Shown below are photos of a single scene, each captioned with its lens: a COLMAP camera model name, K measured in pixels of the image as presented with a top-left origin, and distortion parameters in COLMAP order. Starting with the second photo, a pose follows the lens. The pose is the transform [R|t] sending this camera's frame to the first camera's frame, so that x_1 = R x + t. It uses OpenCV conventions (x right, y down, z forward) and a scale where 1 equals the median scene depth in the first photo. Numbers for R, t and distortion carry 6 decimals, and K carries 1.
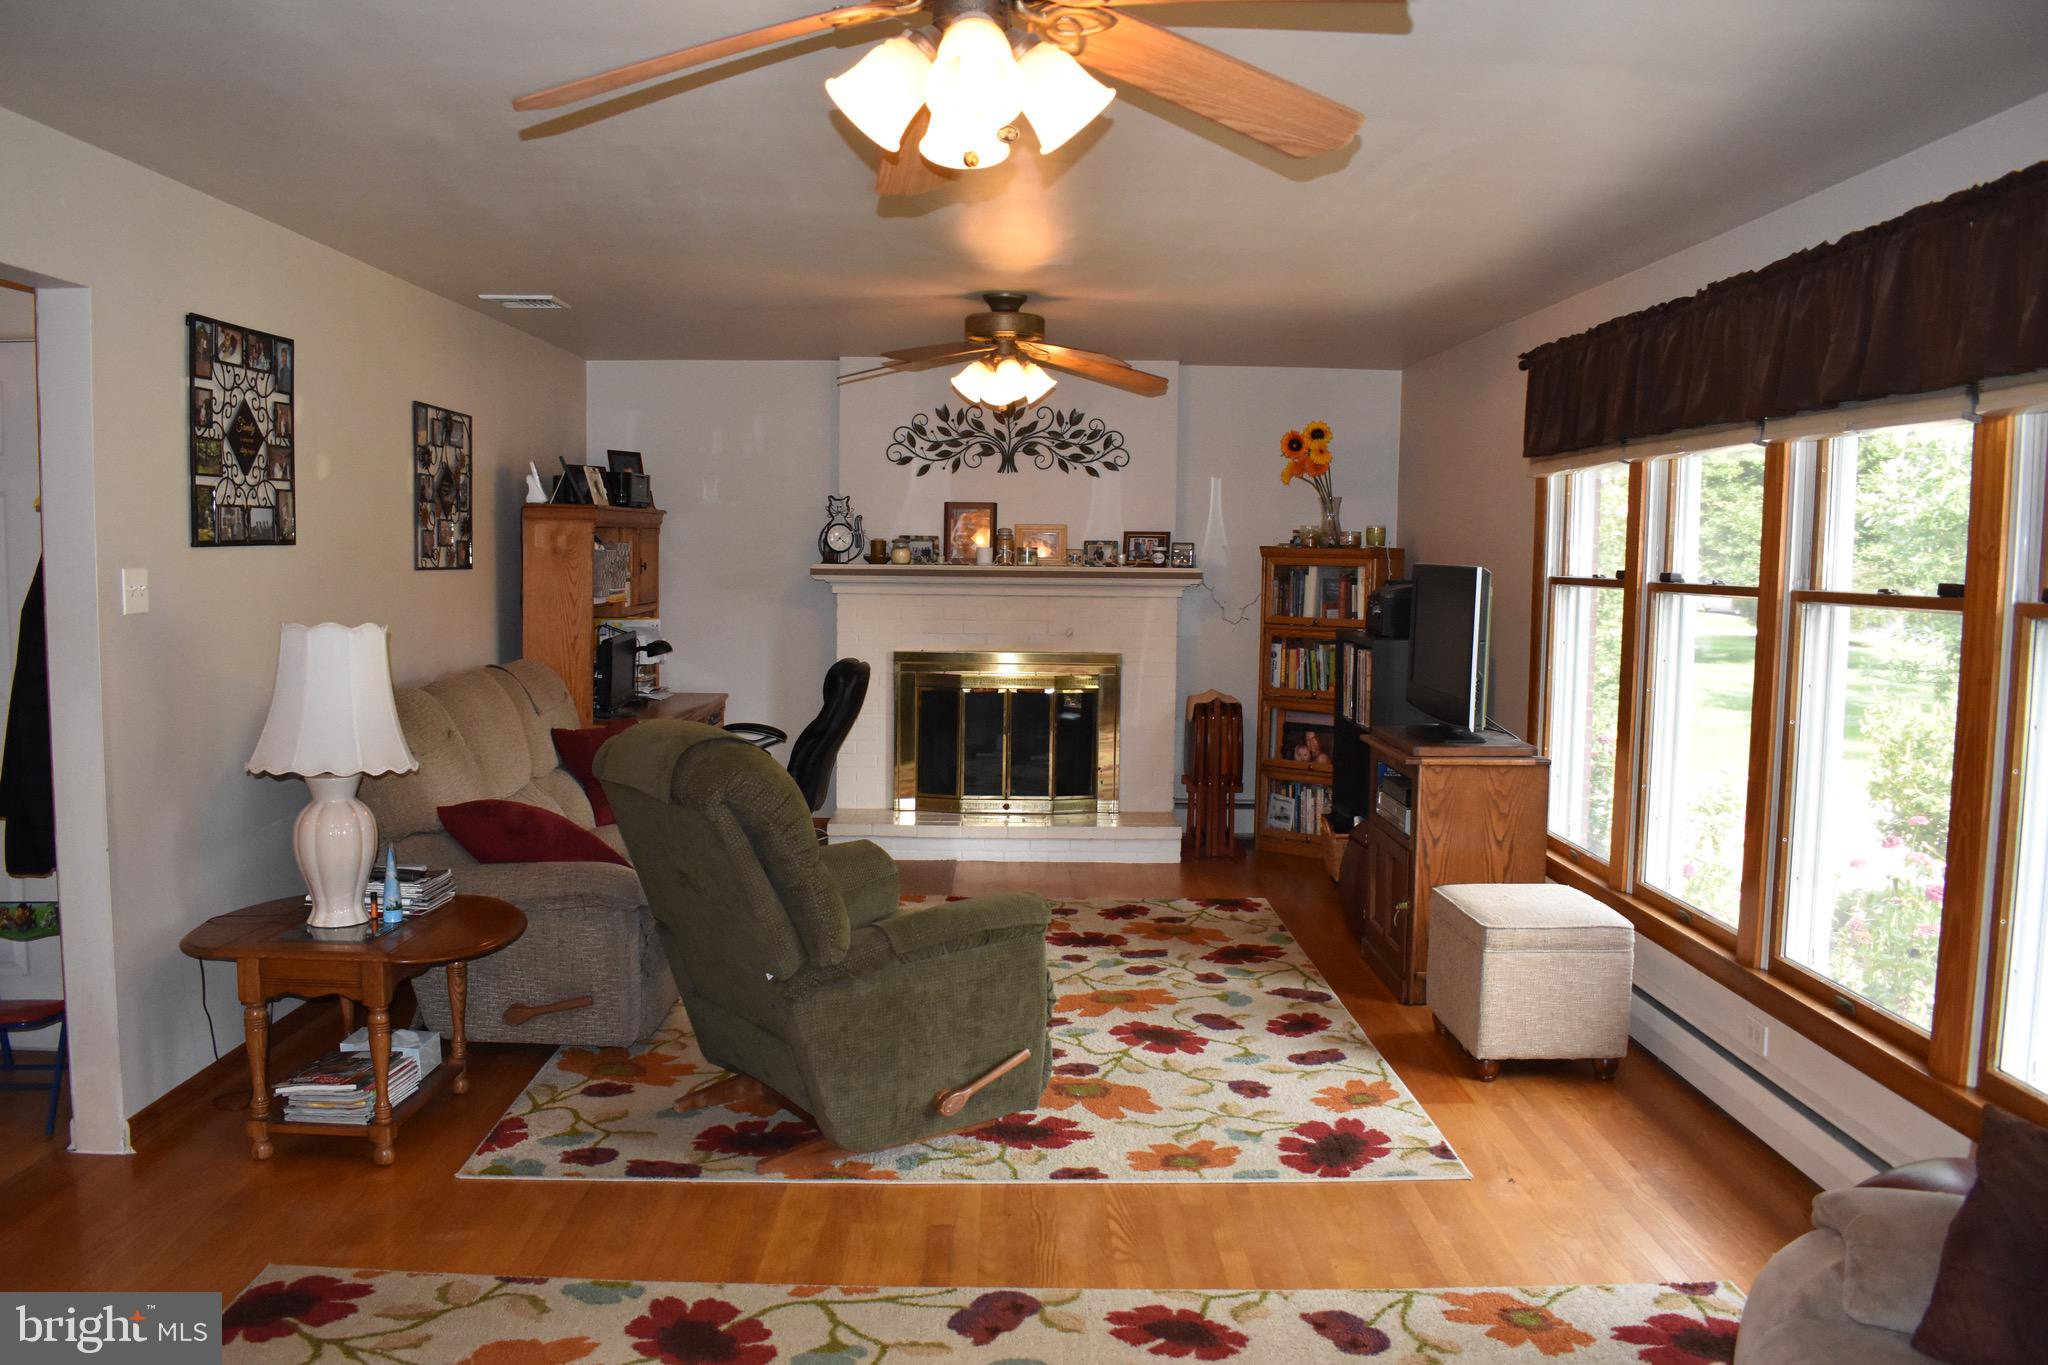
lens RADIAL K [[1596.8, 0, 1012.3], [0, 1596.8, 682.9], [0, 0, 1]] dist [-0.093878, 0.008545]
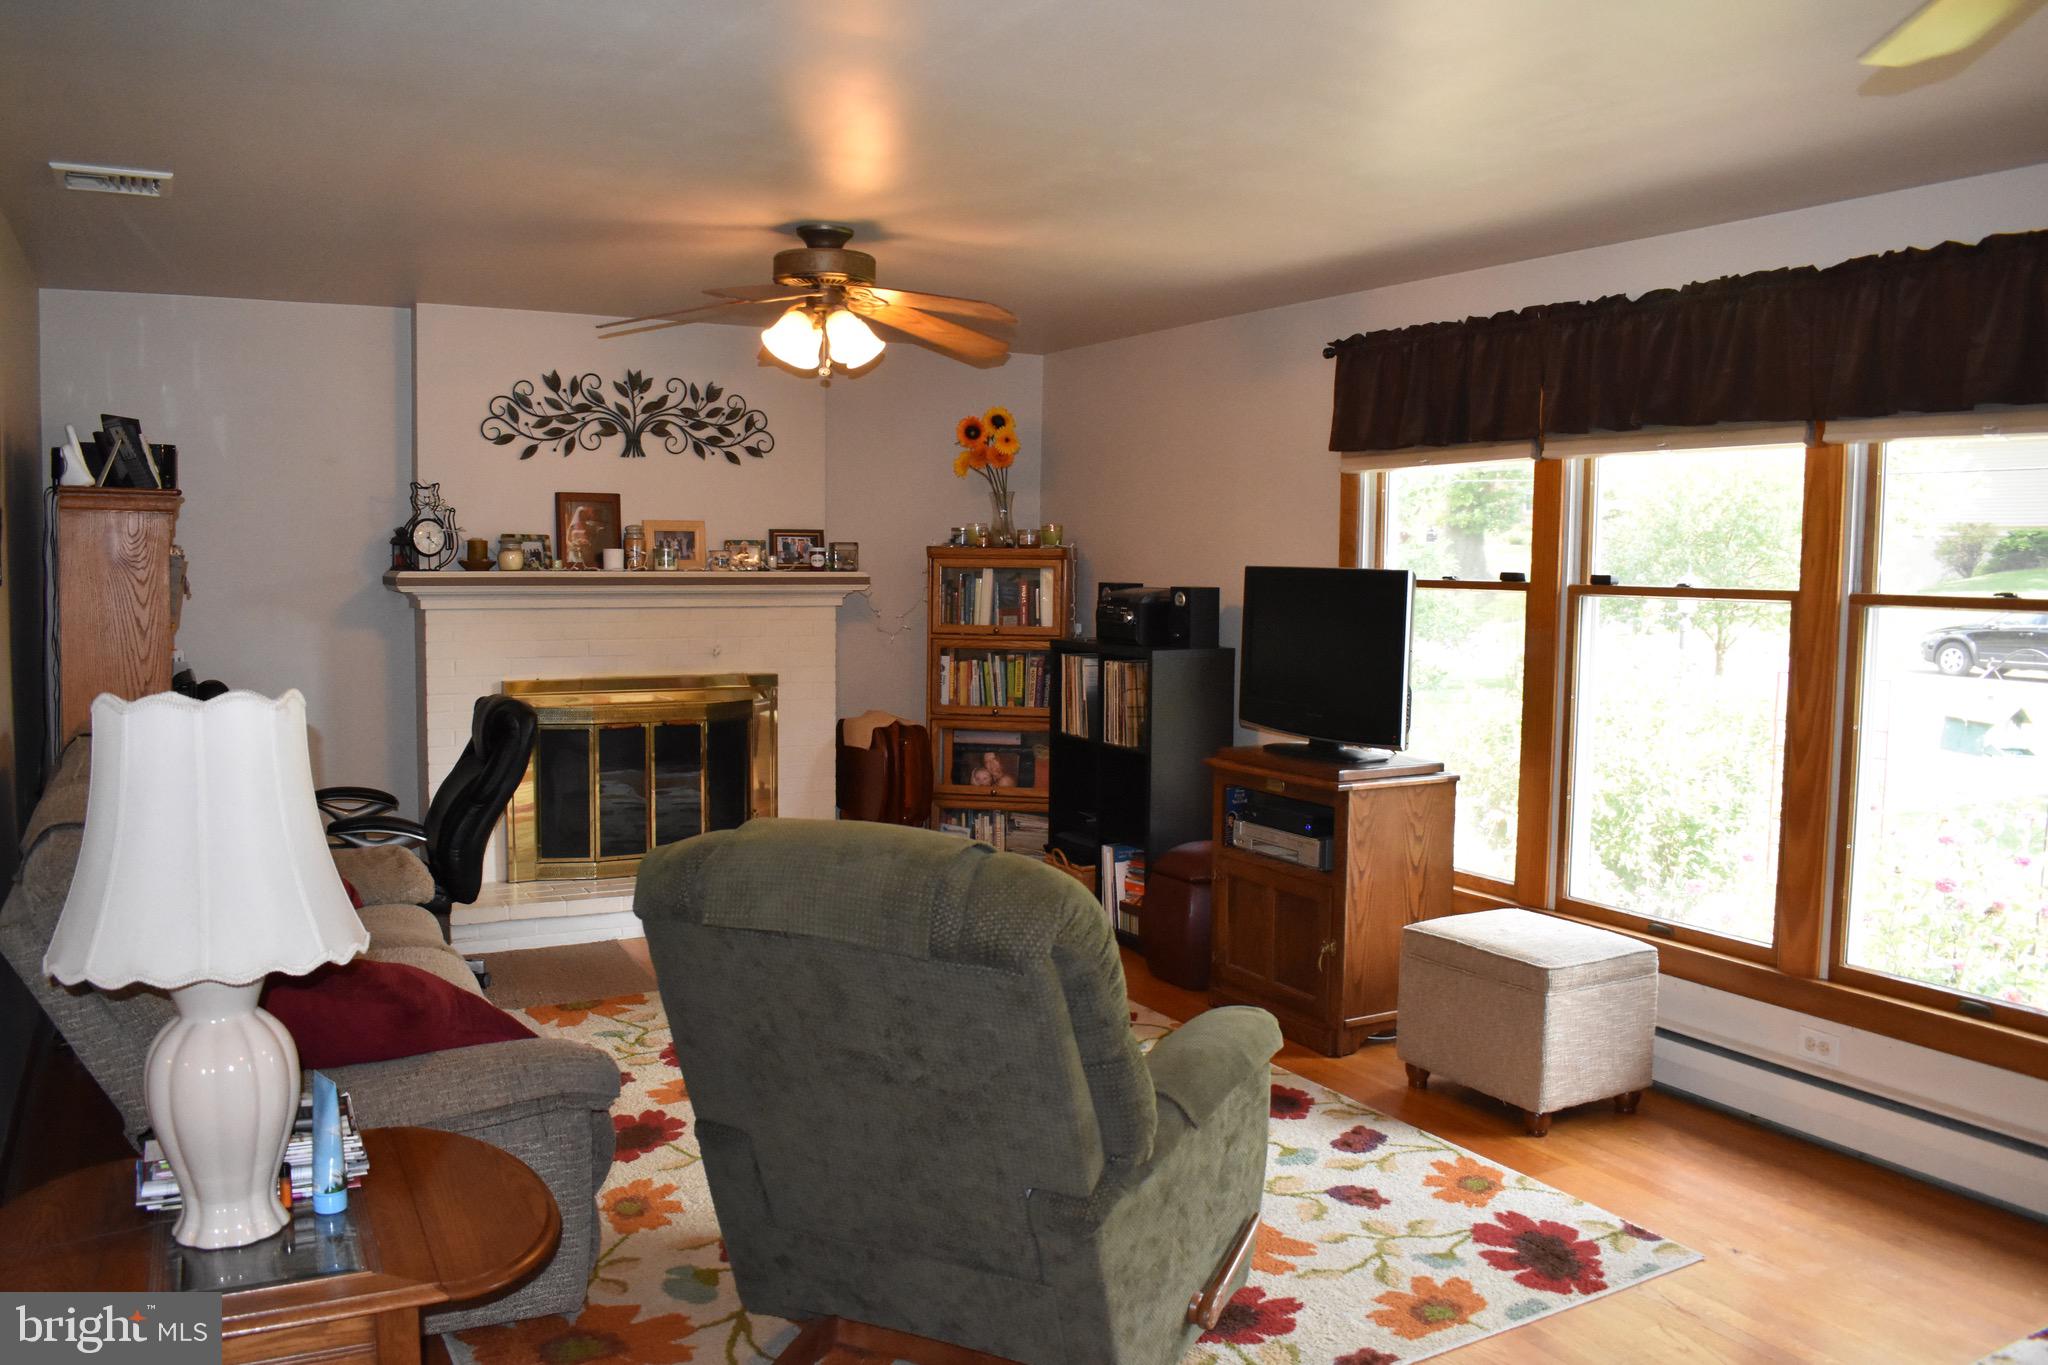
lens RADIAL K [[1596.8, 0, 1012.3], [0, 1596.8, 682.9], [0, 0, 1]] dist [-0.093878, 0.008545]
pose [[0.881404, -0.040857, 0.470592, -0.228143], [0.040063, 0.999129, 0.011708, -0.018929], [-0.470660, 0.008534, 0.882273, 0.202228]]
